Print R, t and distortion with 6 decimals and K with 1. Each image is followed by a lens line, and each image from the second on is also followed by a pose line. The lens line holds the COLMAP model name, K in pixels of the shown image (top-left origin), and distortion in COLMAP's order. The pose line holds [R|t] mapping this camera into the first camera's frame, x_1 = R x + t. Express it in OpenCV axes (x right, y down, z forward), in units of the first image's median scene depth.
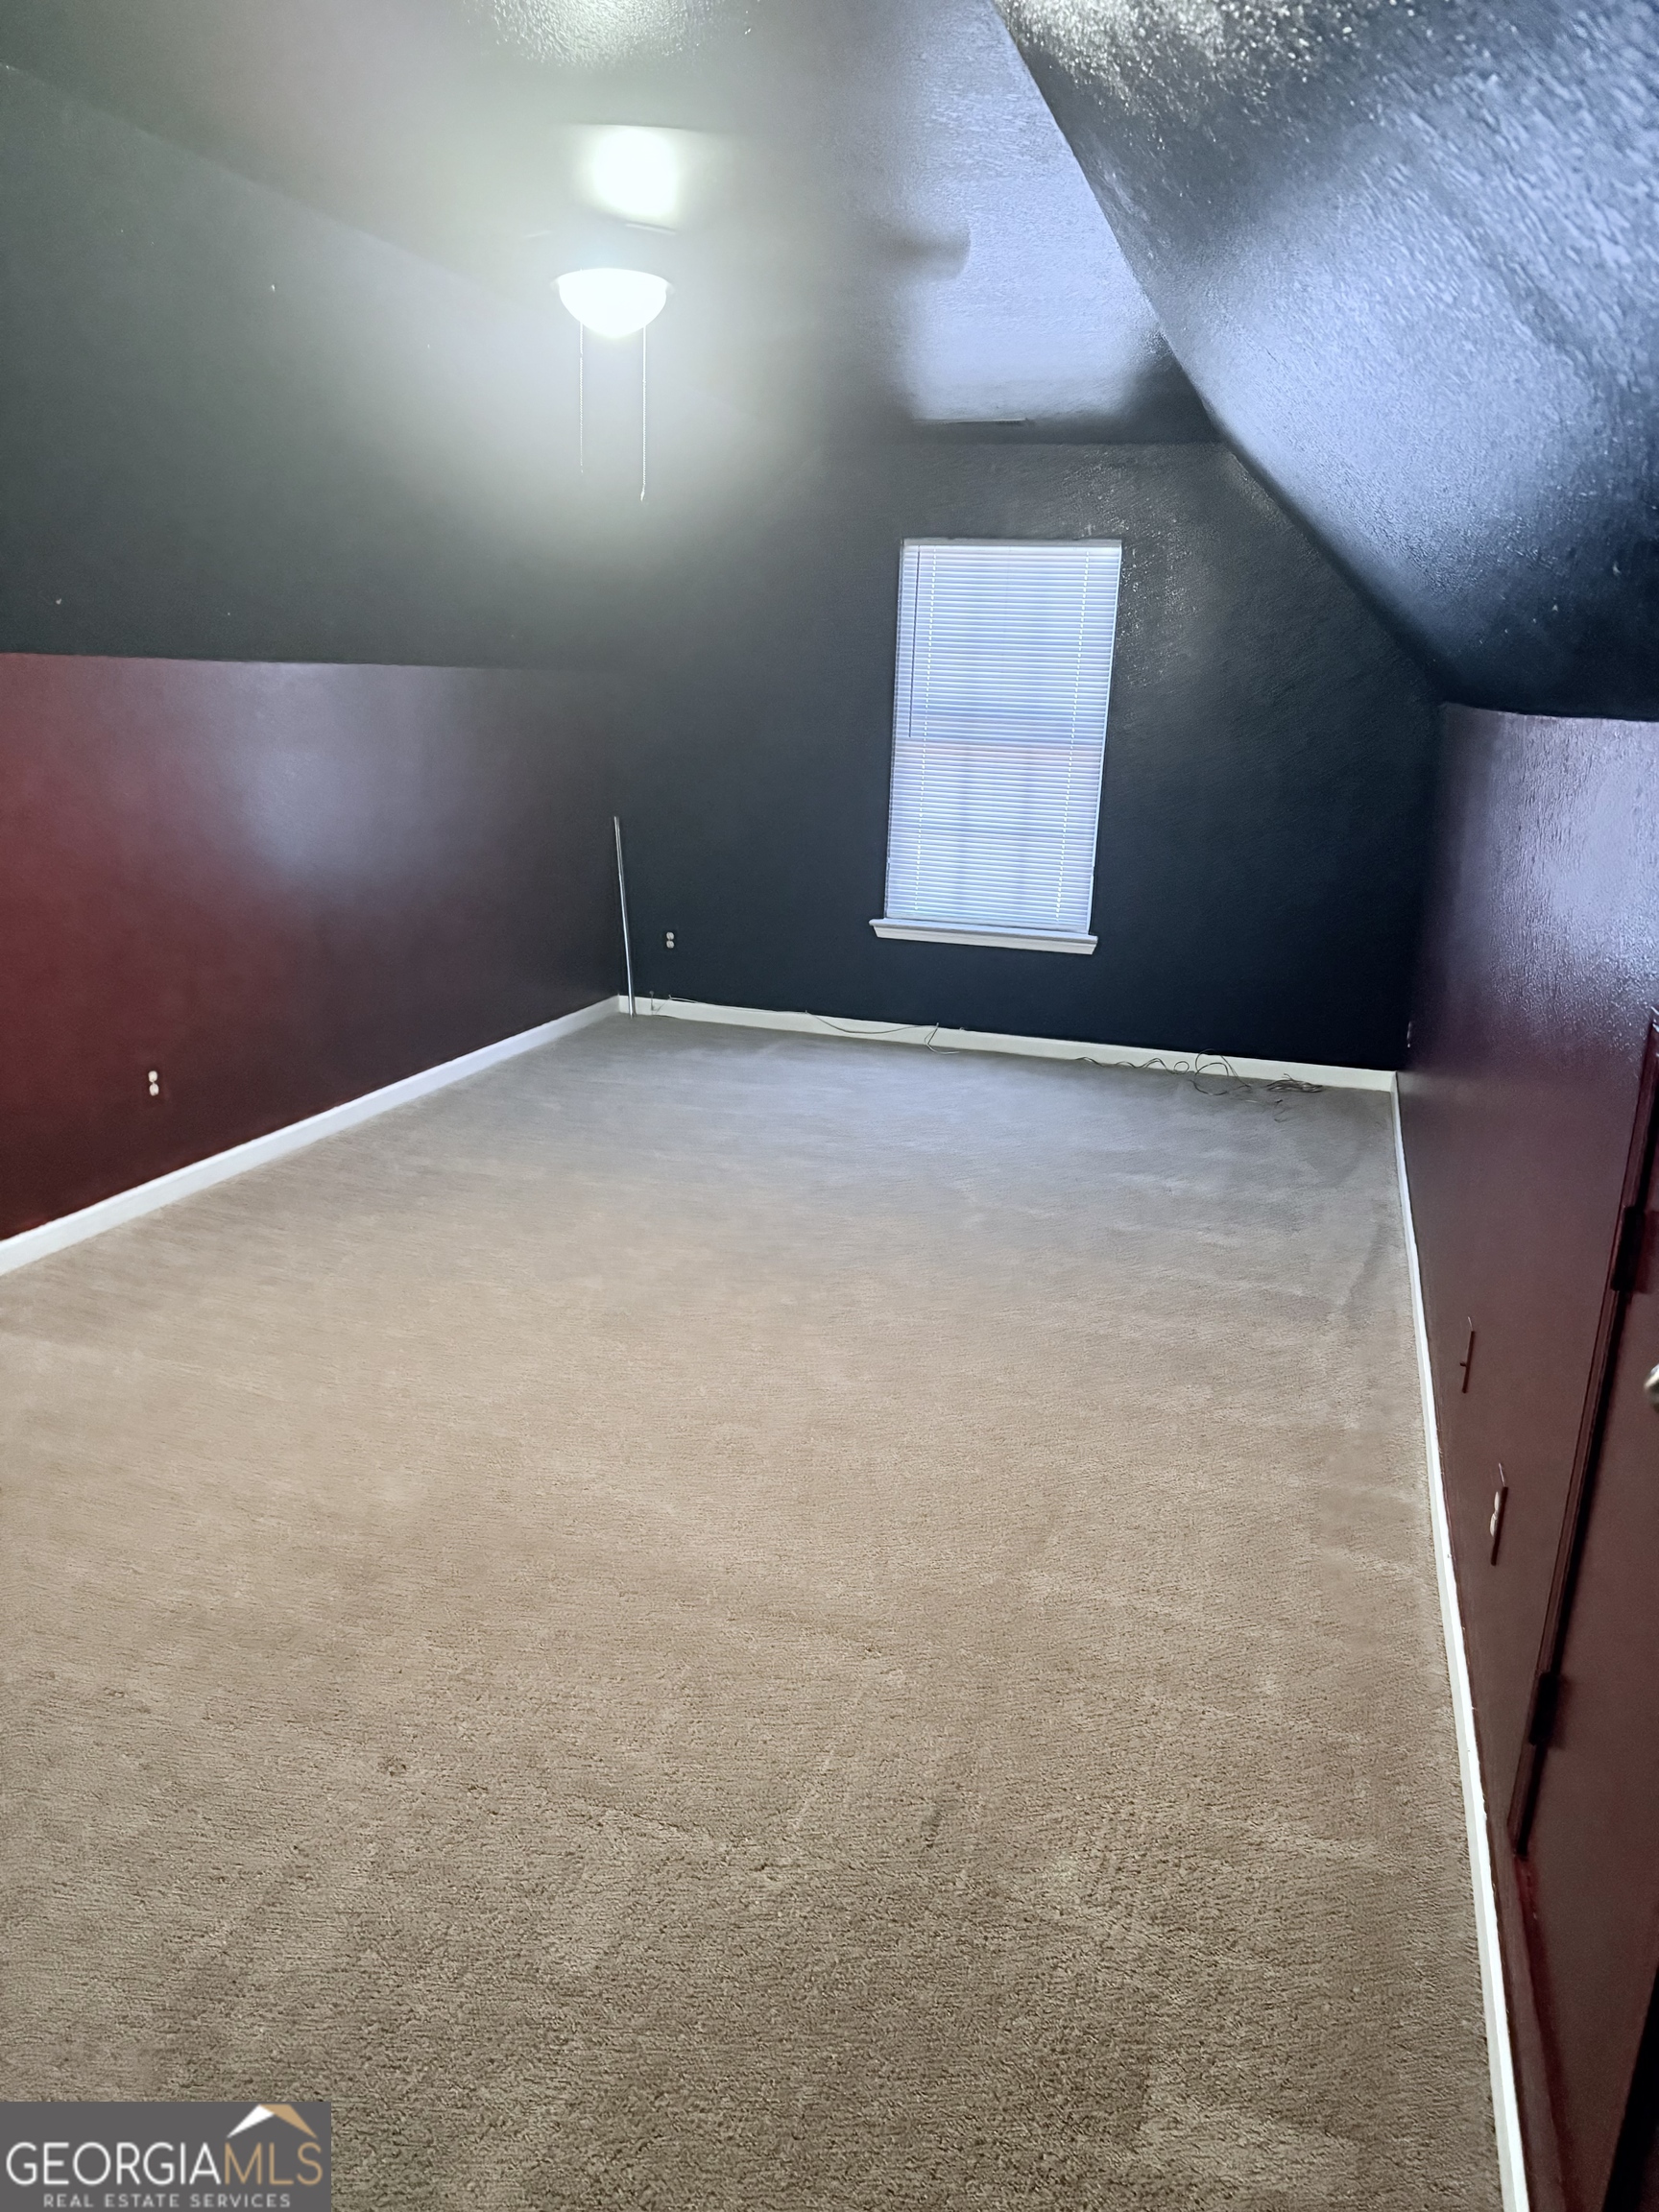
lens RADIAL K [[1567.6, 0, 826.6], [0, 1567.6, 1113.6], [0, 0, 1]] dist [0.066903, -0.051797]
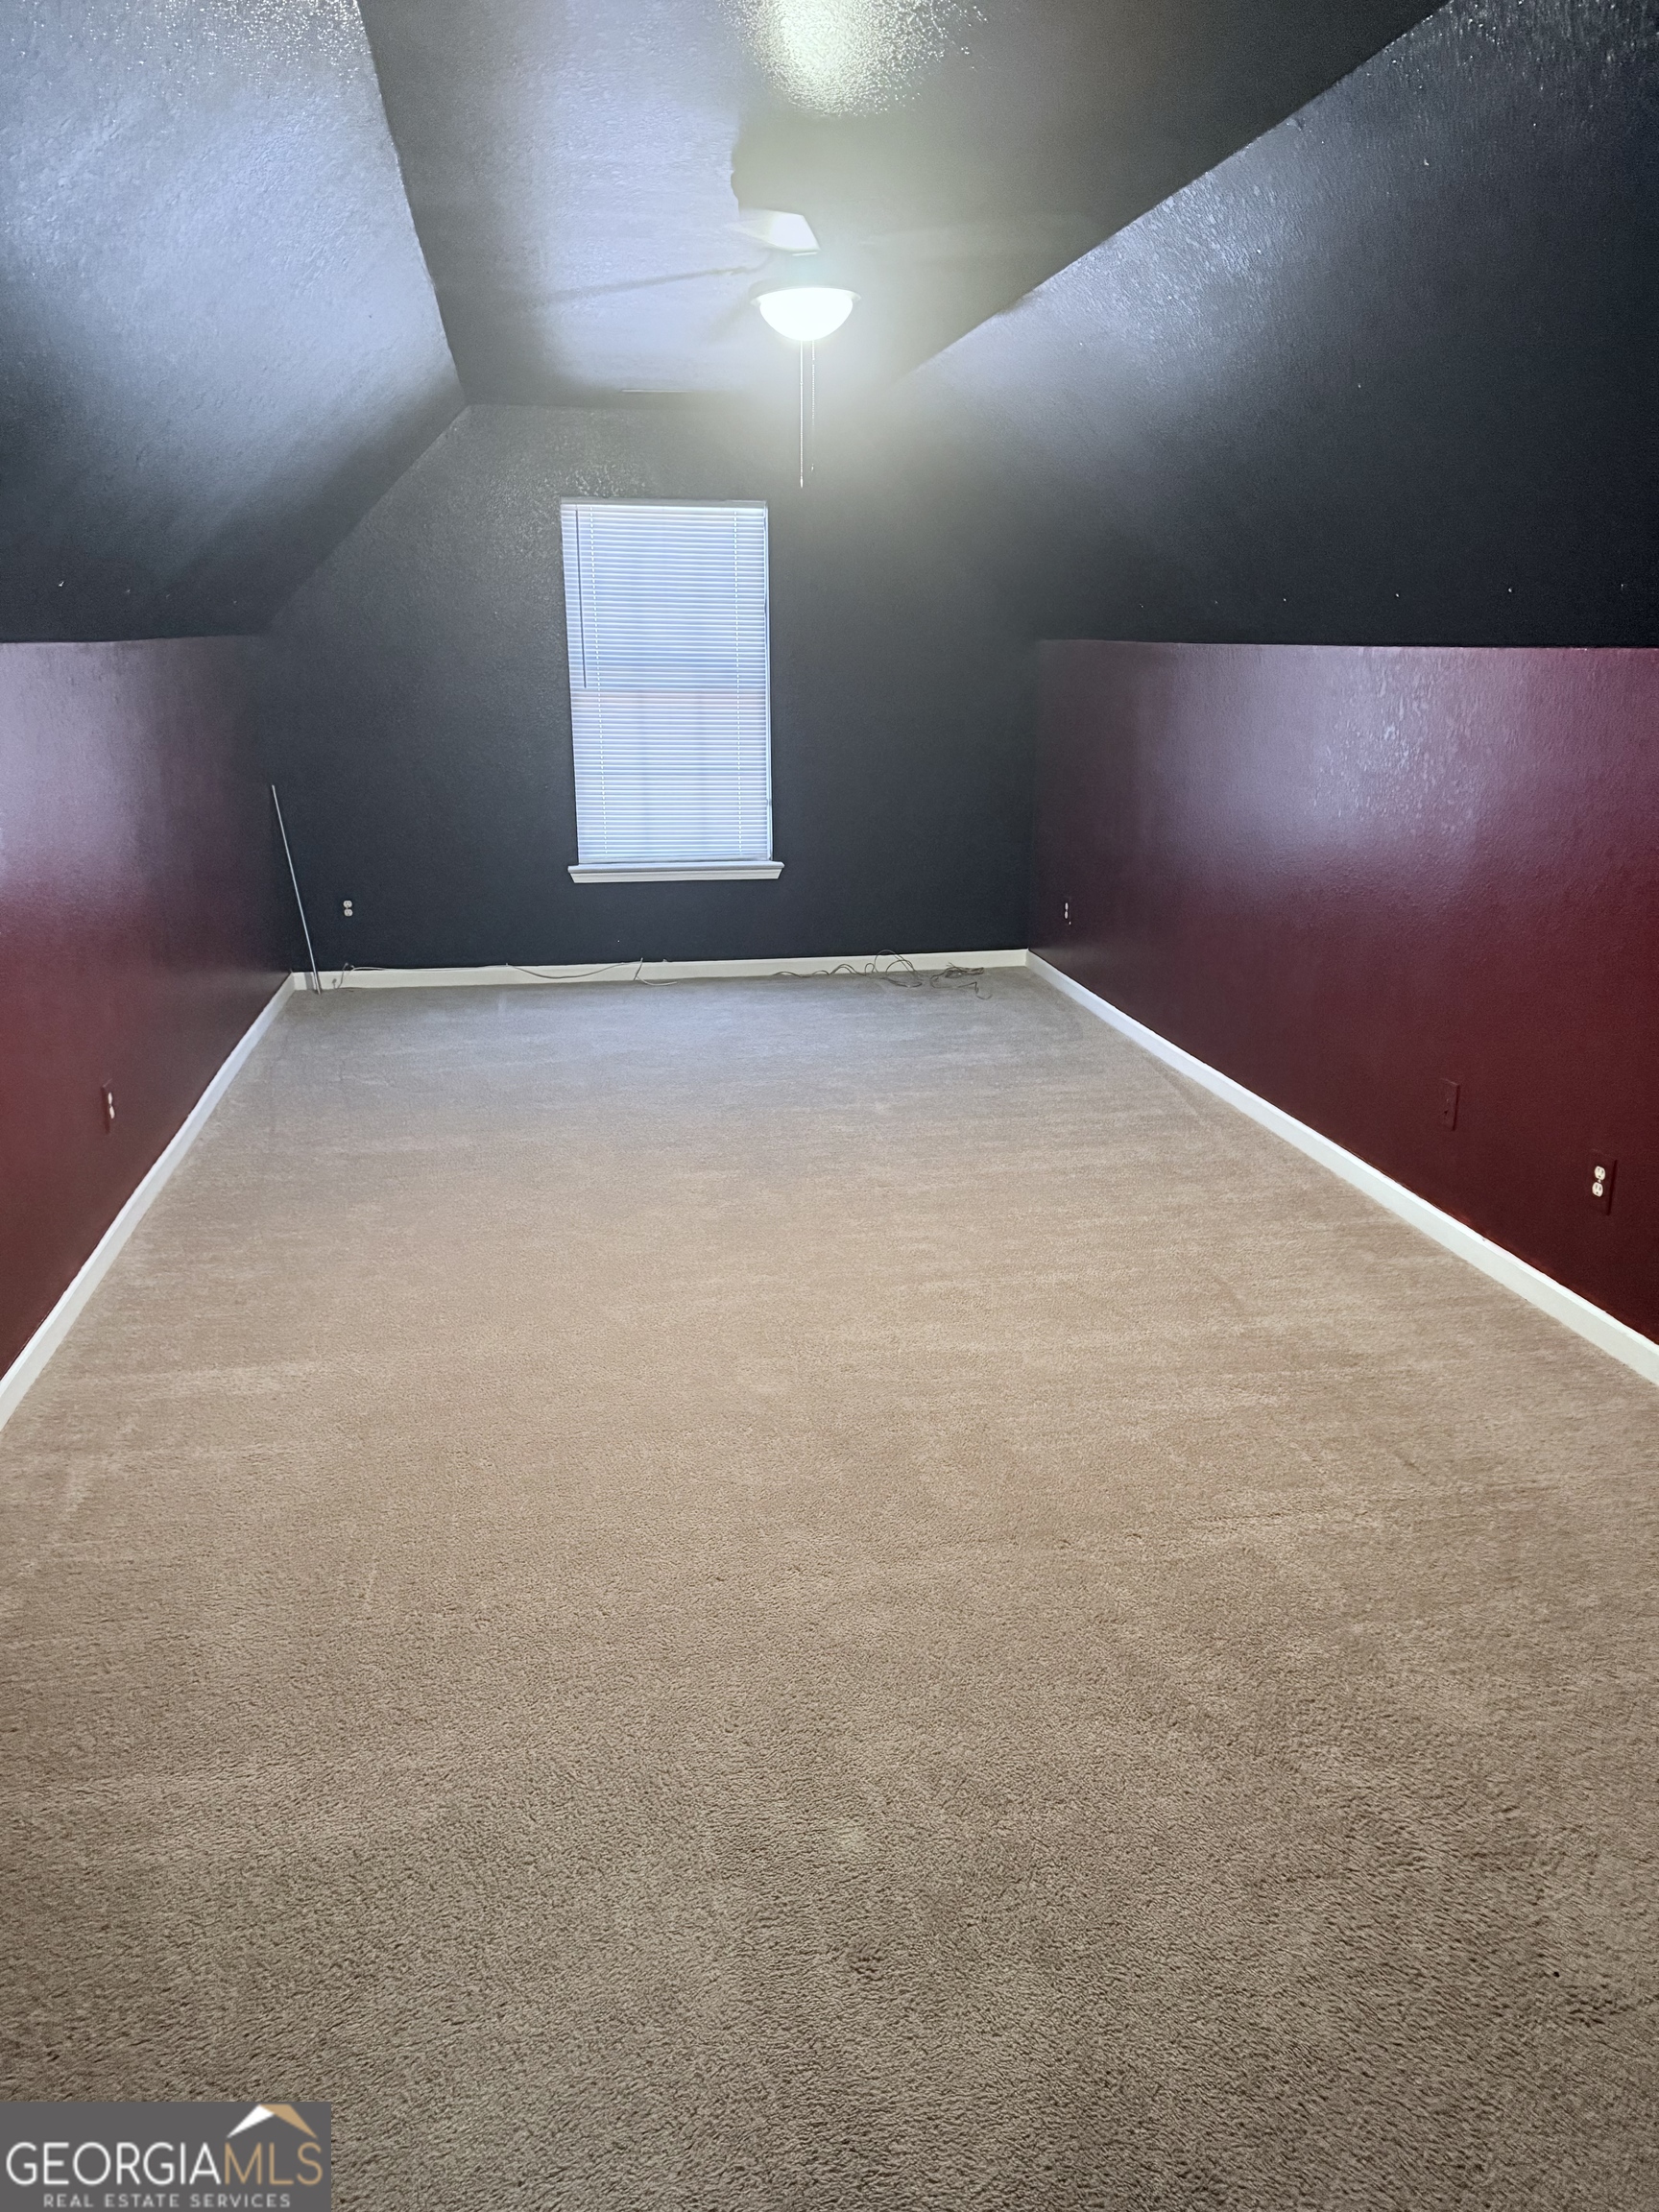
lens RADIAL K [[1567.6, 0, 842.7], [0, 1567.6, 1102.2], [0, 0, 1]] dist [0.066903, -0.051797]
pose [[0.875624, -0.165631, 0.453705, -0.346451], [0.152999, 0.986105, 0.064711, -0.011061], [-0.458119, 0.012754, 0.888799, -0.003089]]
